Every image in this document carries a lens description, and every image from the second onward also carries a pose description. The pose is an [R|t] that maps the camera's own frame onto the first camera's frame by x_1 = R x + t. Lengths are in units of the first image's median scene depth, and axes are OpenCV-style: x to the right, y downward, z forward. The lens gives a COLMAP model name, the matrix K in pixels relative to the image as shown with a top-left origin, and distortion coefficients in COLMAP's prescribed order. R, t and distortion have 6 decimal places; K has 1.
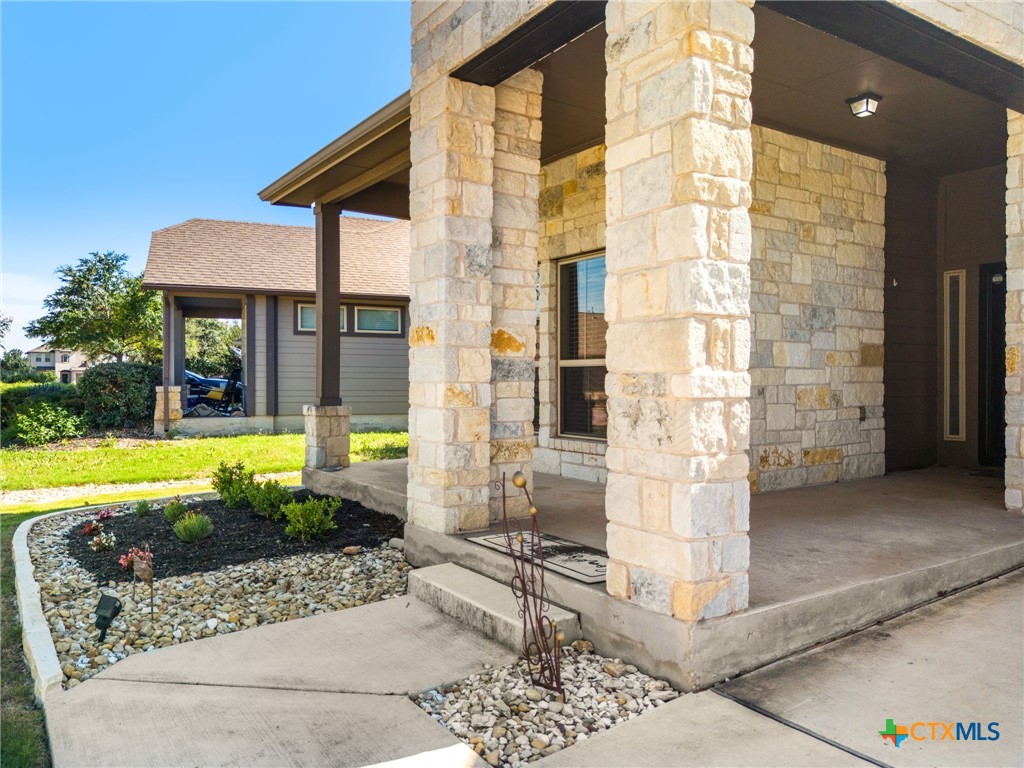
lens RADIAL K [[754.5, 0, 515.1], [0, 754.5, 373.9], [0, 0, 1]] dist [0.038270, -0.017669]
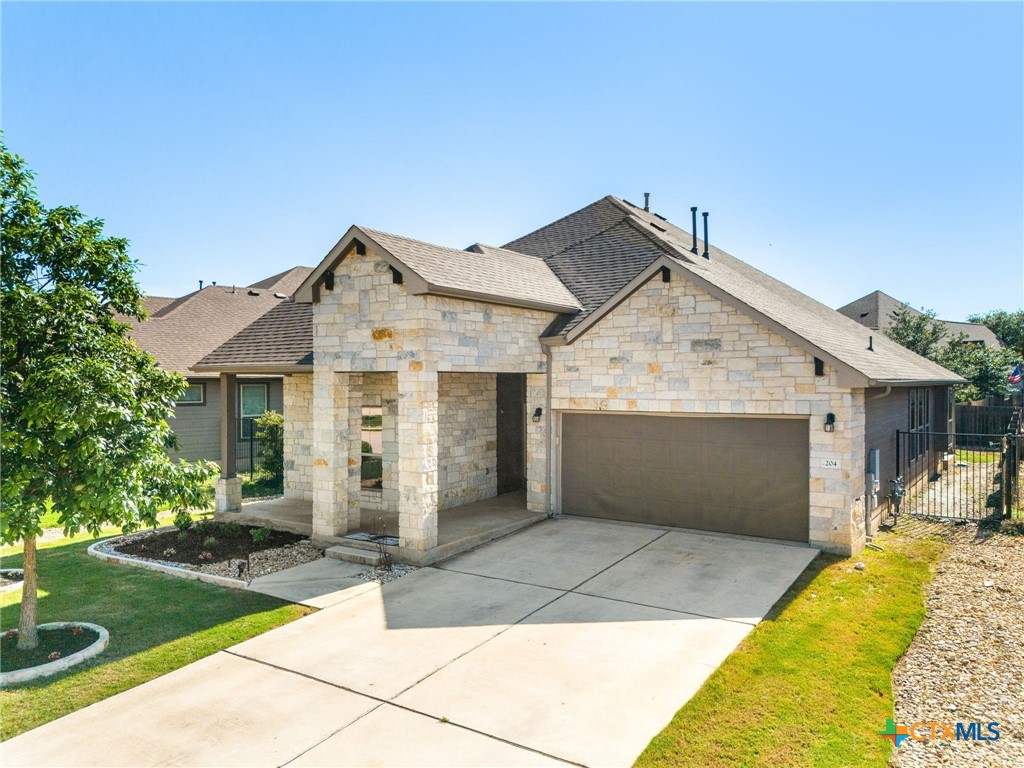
lens RADIAL K [[686.6, 0, 520.0], [0, 686.6, 386.4], [0, 0, 1]] dist [0.012516, 0.000079]
pose [[0.921104, -0.002602, 0.389308, -0.441683], [0.002694, 0.999996, 0.000310, -0.335399], [-0.389307, 0.000763, 0.921108, -1.589638]]
